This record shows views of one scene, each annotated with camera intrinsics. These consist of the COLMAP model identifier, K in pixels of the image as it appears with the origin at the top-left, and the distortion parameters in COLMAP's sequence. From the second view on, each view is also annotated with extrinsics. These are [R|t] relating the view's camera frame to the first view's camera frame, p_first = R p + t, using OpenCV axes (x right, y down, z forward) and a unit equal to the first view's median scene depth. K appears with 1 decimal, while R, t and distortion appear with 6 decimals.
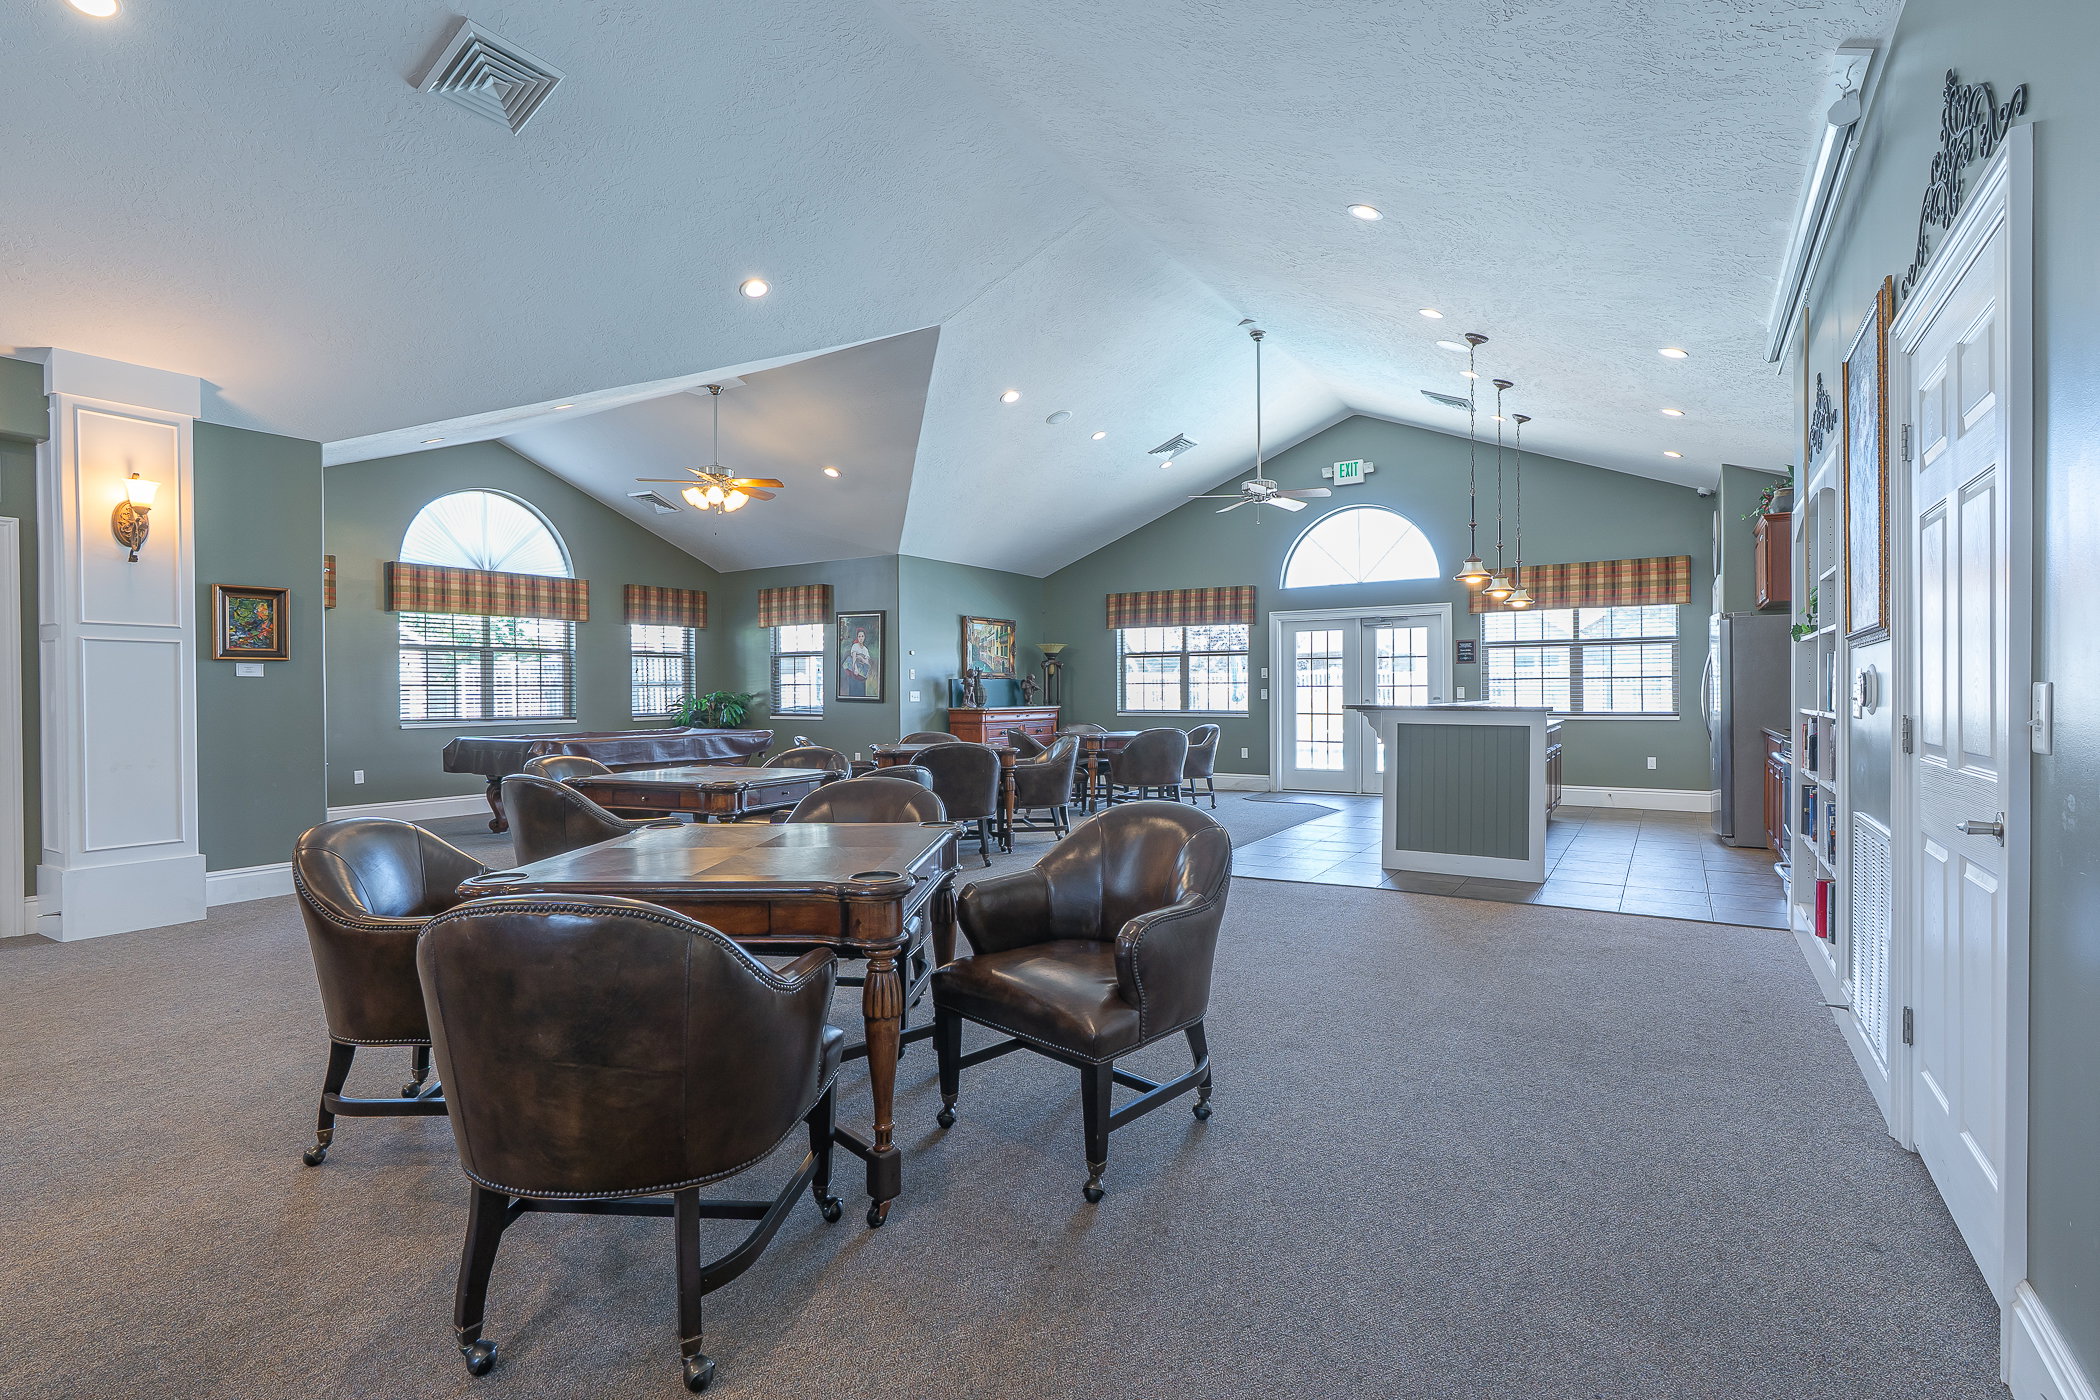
lens RADIAL K [[985.5, 0, 1056.6], [0, 985.5, 698.4], [0, 0, 1]] dist [0.000135, 0.001156]
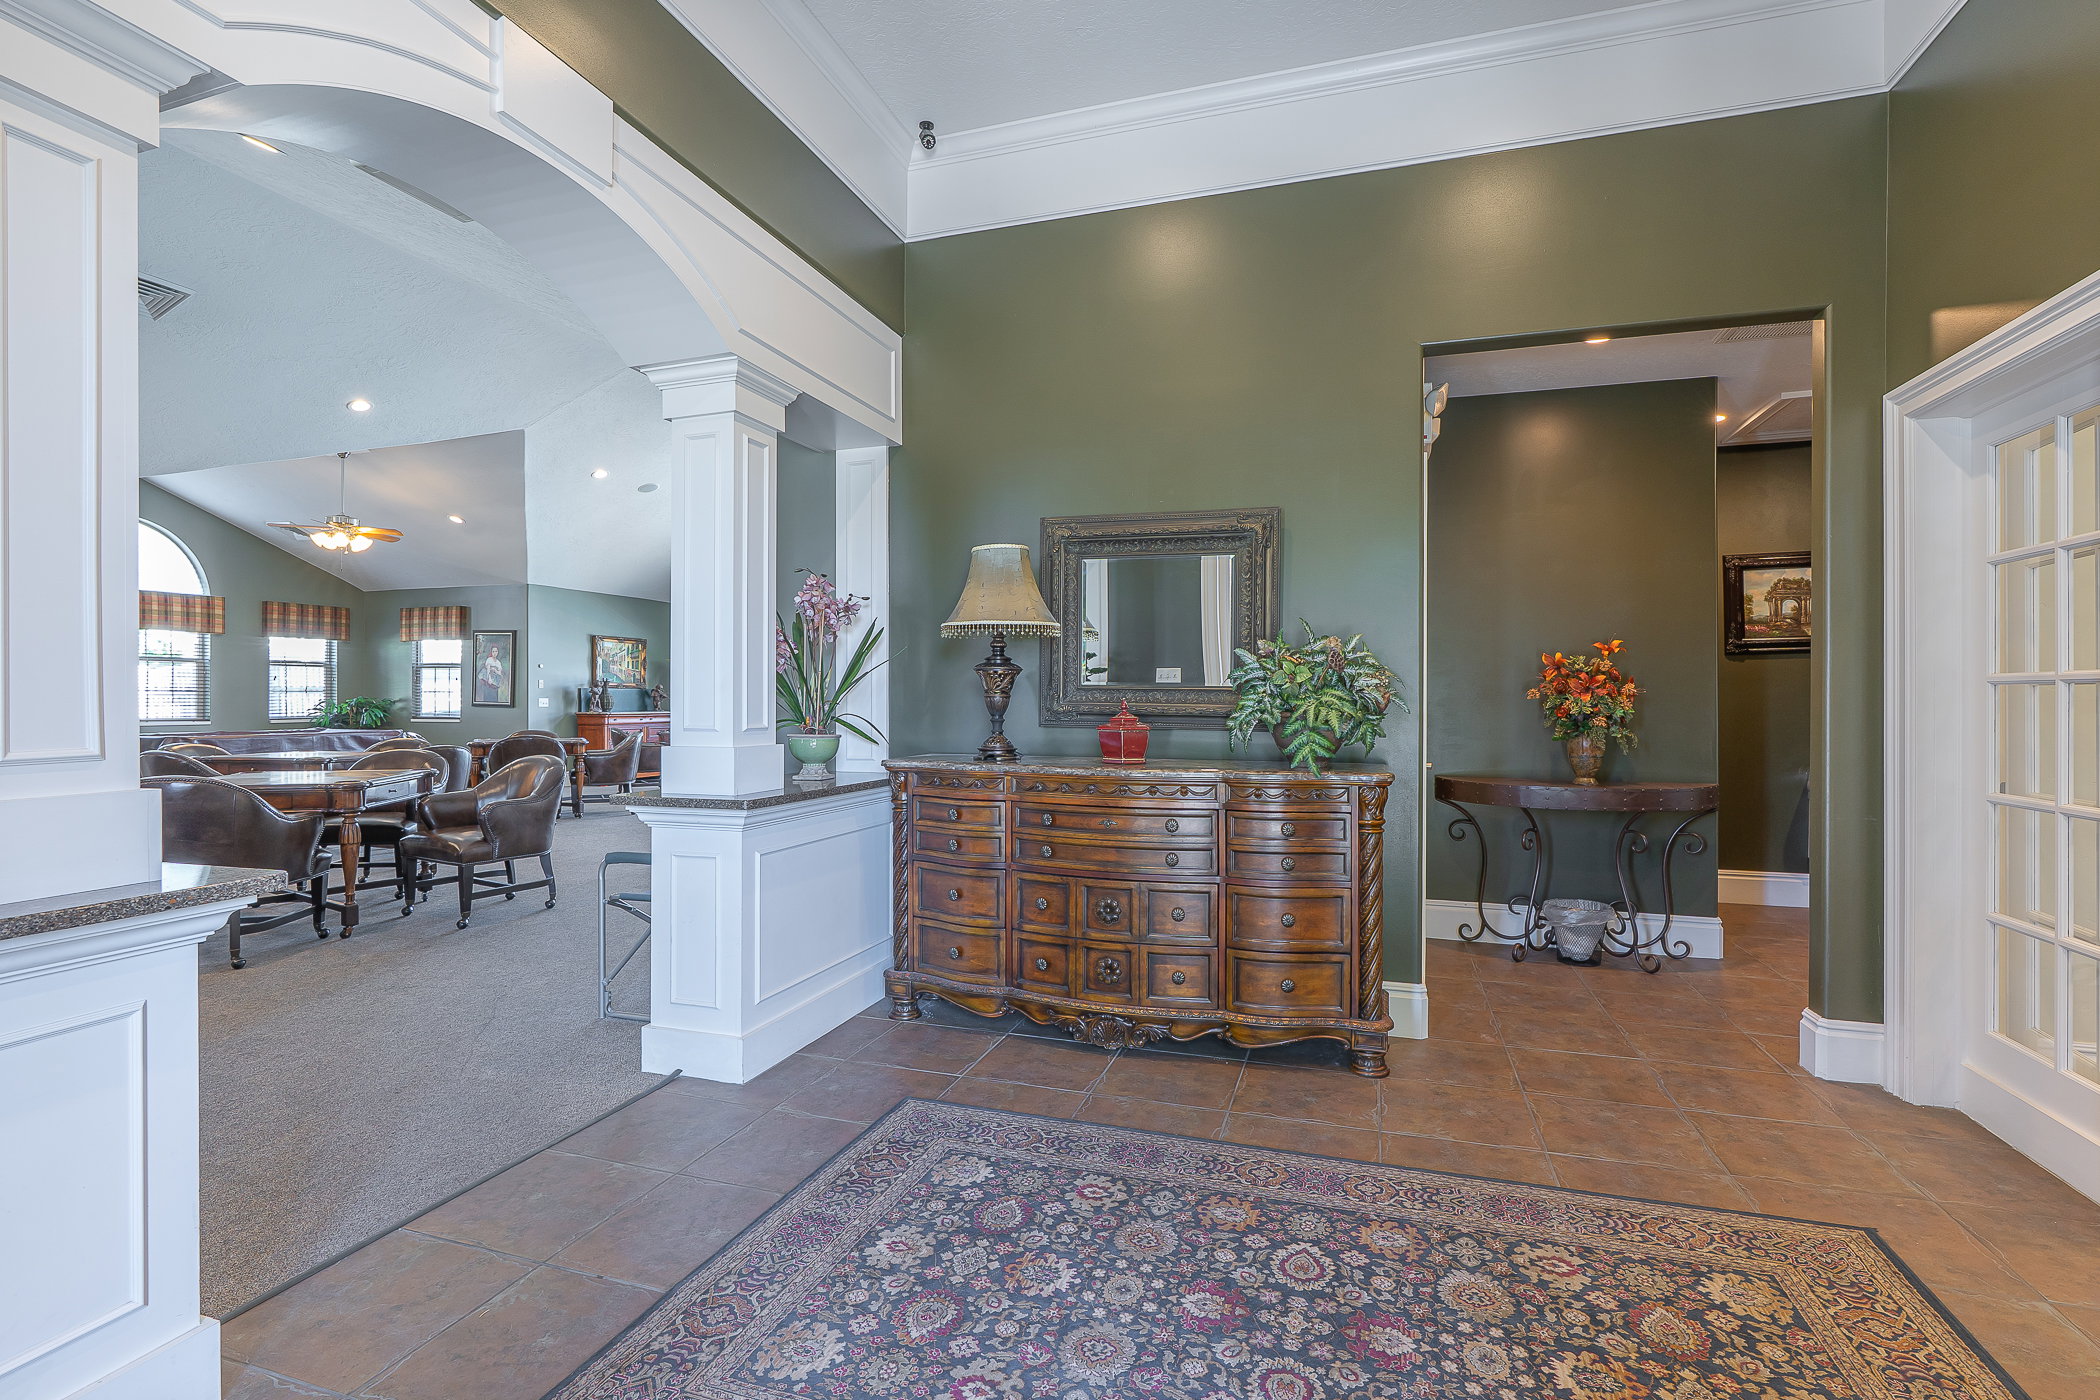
lens RADIAL K [[985.5, 0, 1045.7], [0, 985.5, 702.1], [0, 0, 1]] dist [0.000135, 0.001156]
pose [[0.970907, 0.005979, 0.239384, 0.158490], [-0.005022, 0.999977, -0.004609, -0.000151], [-0.239406, 0.003273, 0.970914, -0.301701]]
